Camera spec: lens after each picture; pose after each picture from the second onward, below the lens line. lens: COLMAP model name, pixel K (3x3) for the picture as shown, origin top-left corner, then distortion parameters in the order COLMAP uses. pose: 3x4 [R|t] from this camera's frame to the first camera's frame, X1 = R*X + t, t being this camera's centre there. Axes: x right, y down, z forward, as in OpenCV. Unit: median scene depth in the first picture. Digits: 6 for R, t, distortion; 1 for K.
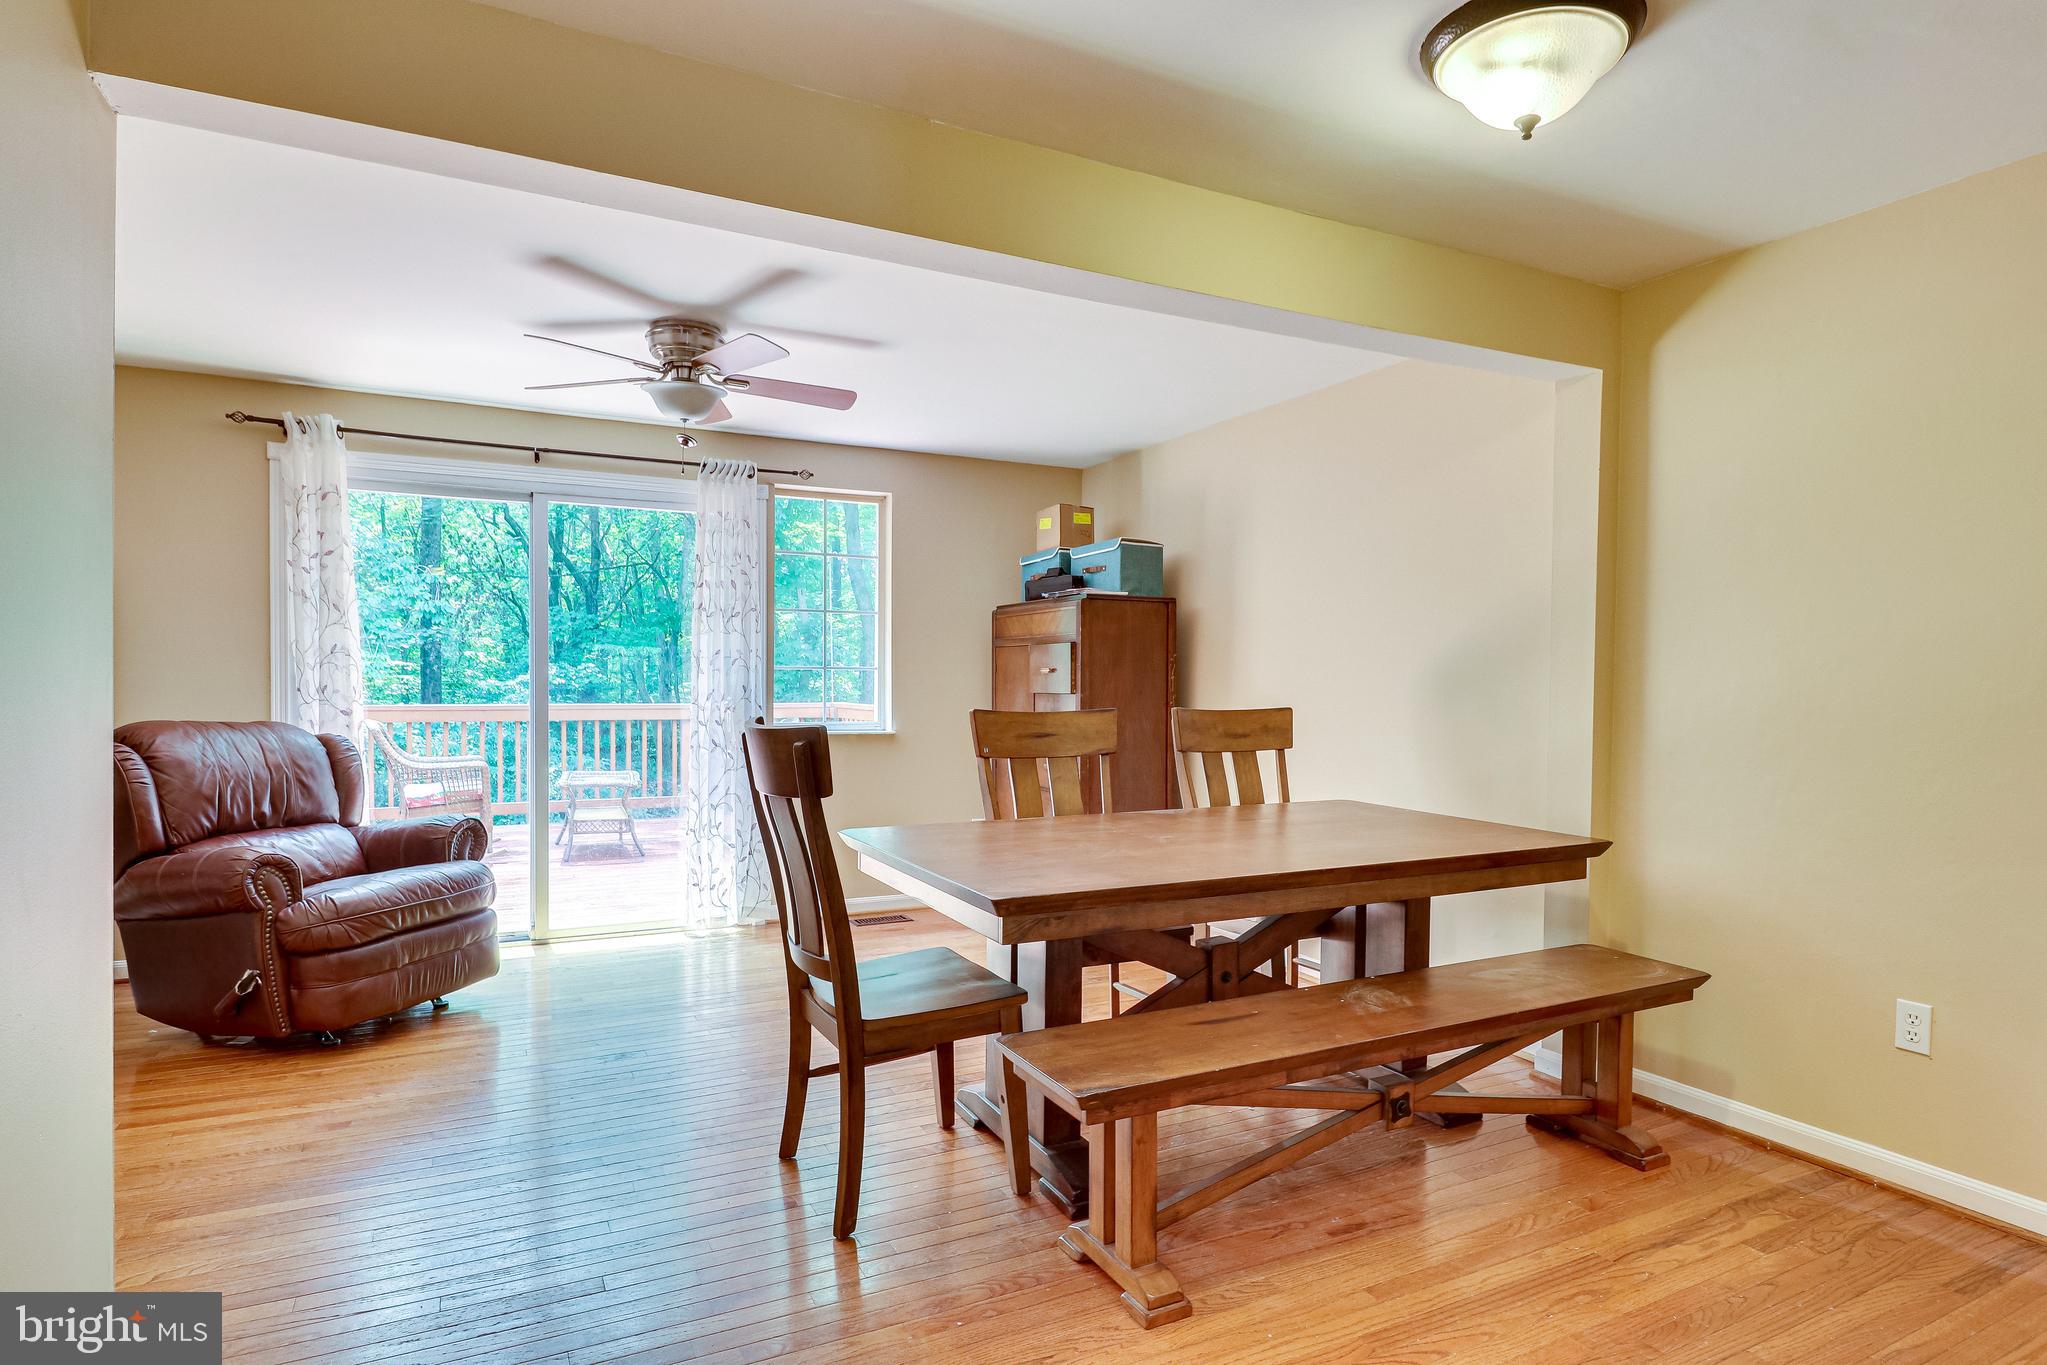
lens RADIAL K [[1130.7, 0, 1031.3], [0, 1130.7, 694.5], [0, 0, 1]] dist [0.012627, -0.001300]
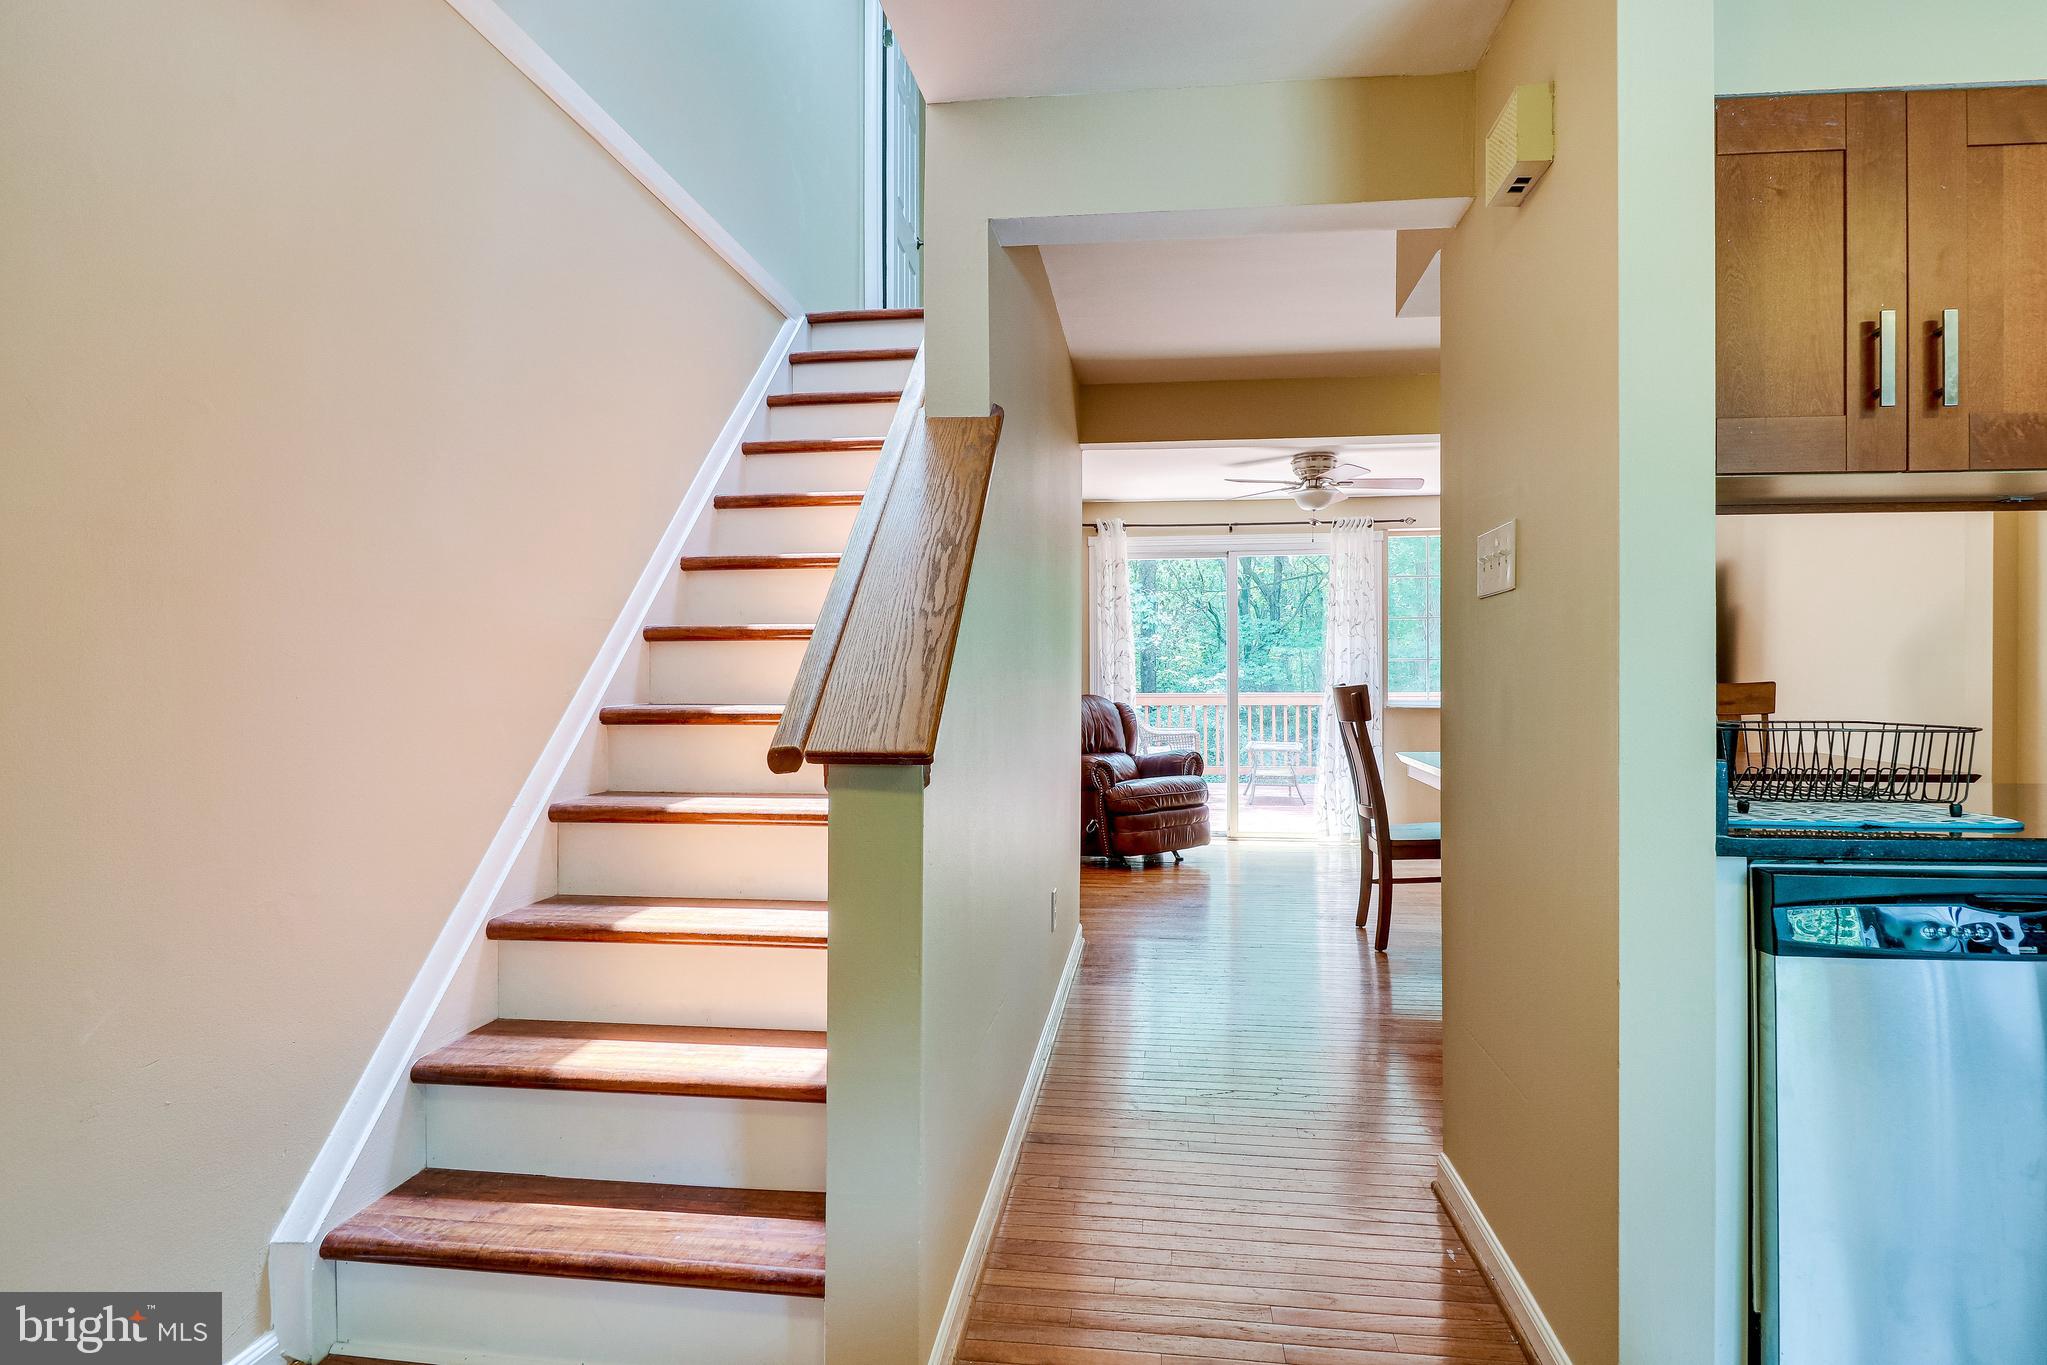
lens RADIAL K [[1130.7, 0, 1015.4], [0, 1130.7, 697.8], [0, 0, 1]] dist [0.012627, -0.001300]
pose [[0.826117, -0.000149, -0.563498, 0.220466], [0.001734, 0.999996, 0.002278, 0.023166], [0.563496, -0.002858, 0.826114, -0.510037]]
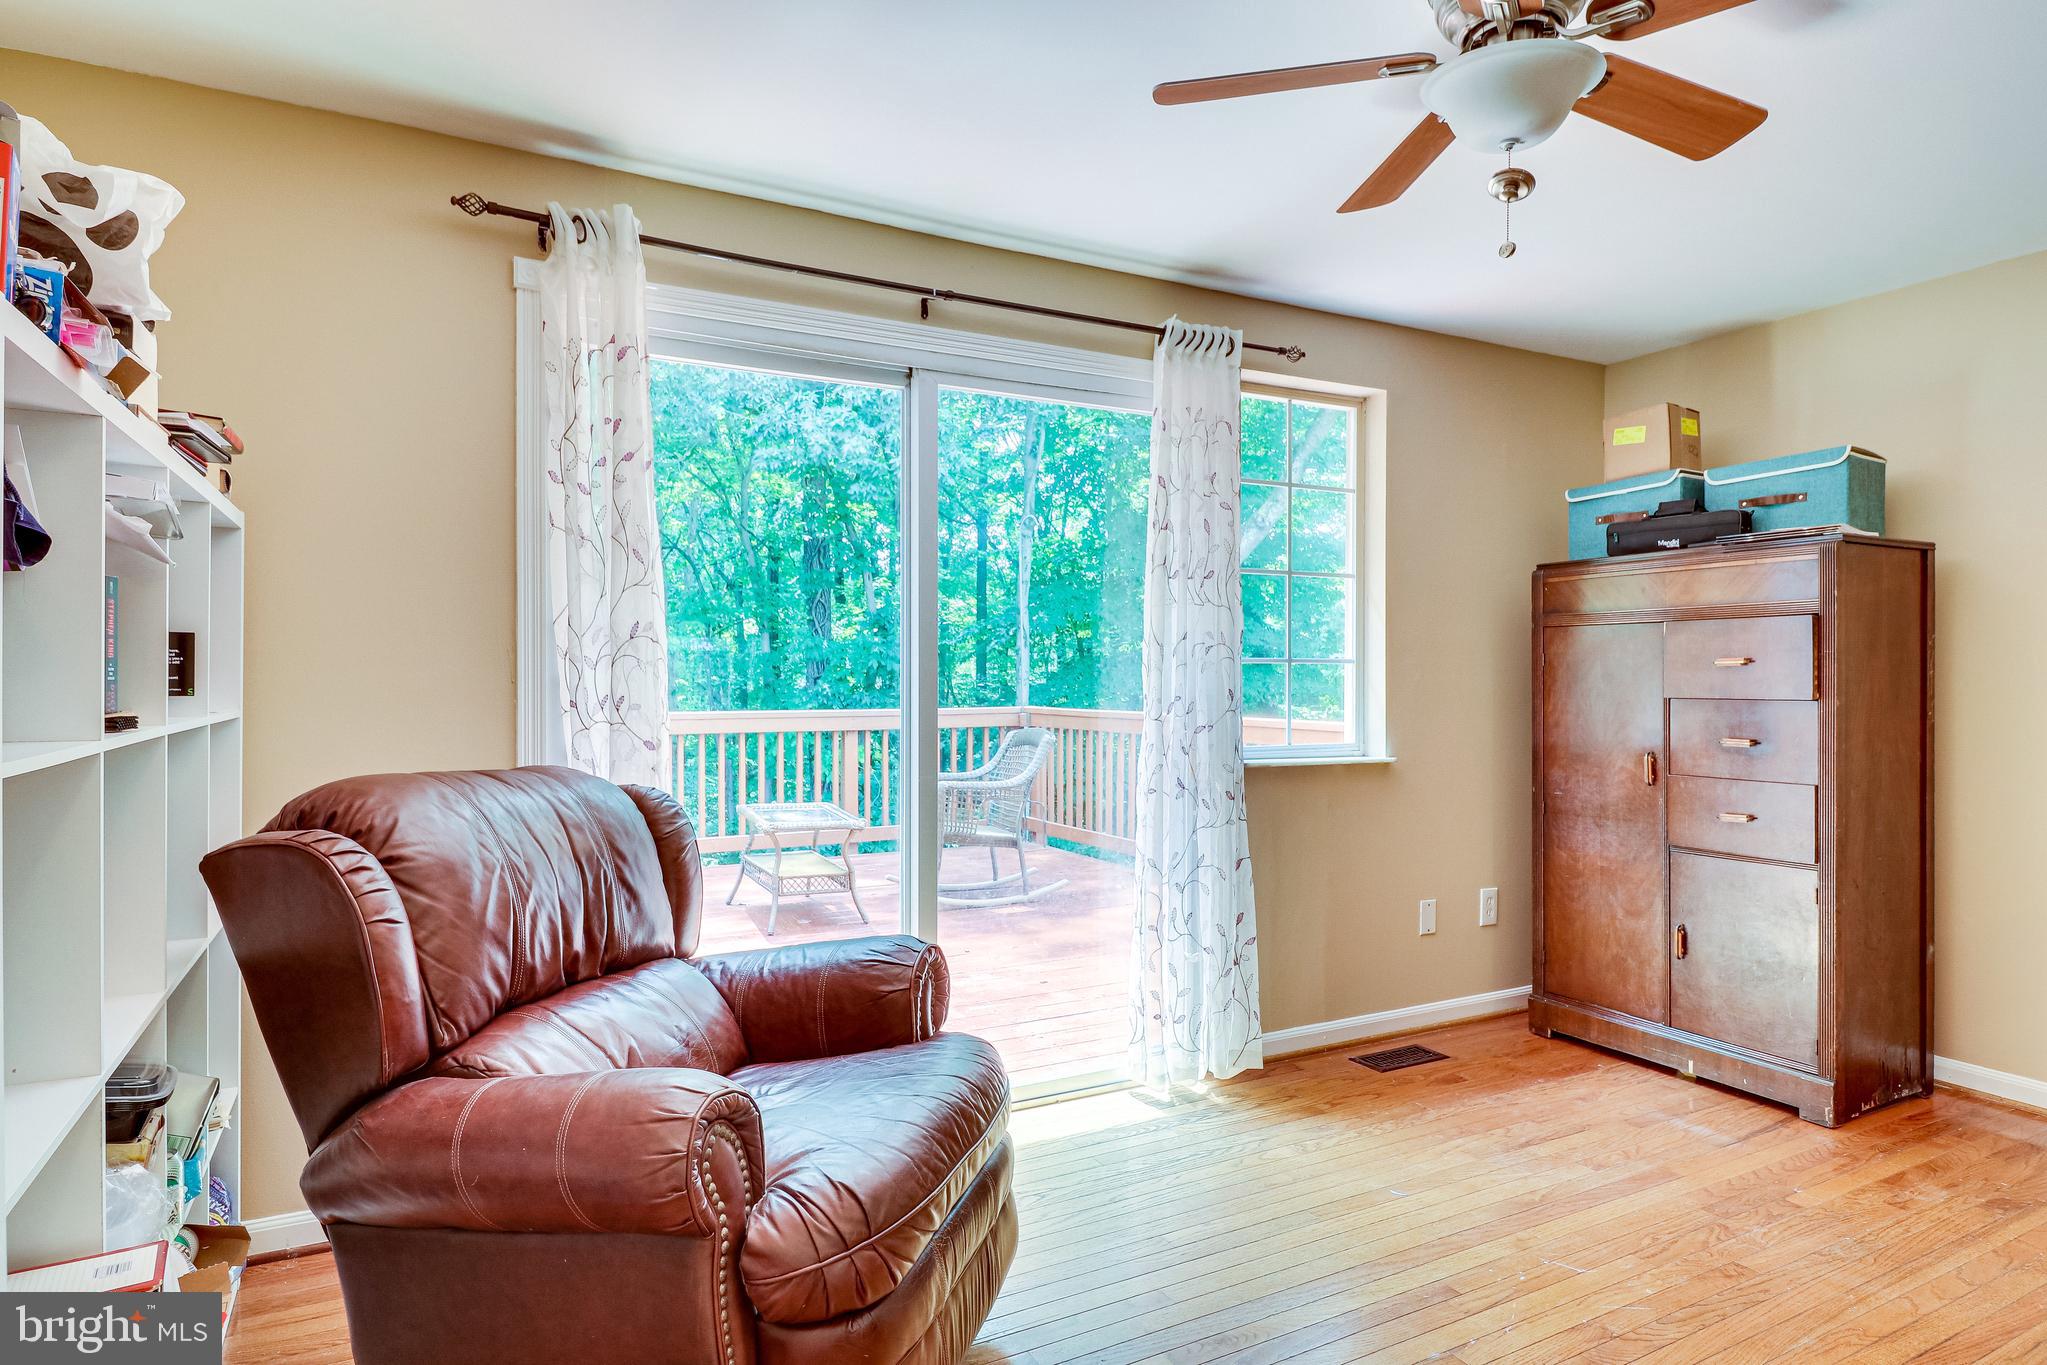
lens RADIAL K [[1130.7, 0, 1012.0], [0, 1130.7, 673.6], [0, 0, 1]] dist [0.012627, -0.001300]
pose [[0.999410, -0.006965, 0.033623, -0.452252], [0.007381, 0.999897, -0.012285, -0.010888], [-0.033534, 0.012526, 0.999359, 0.444749]]
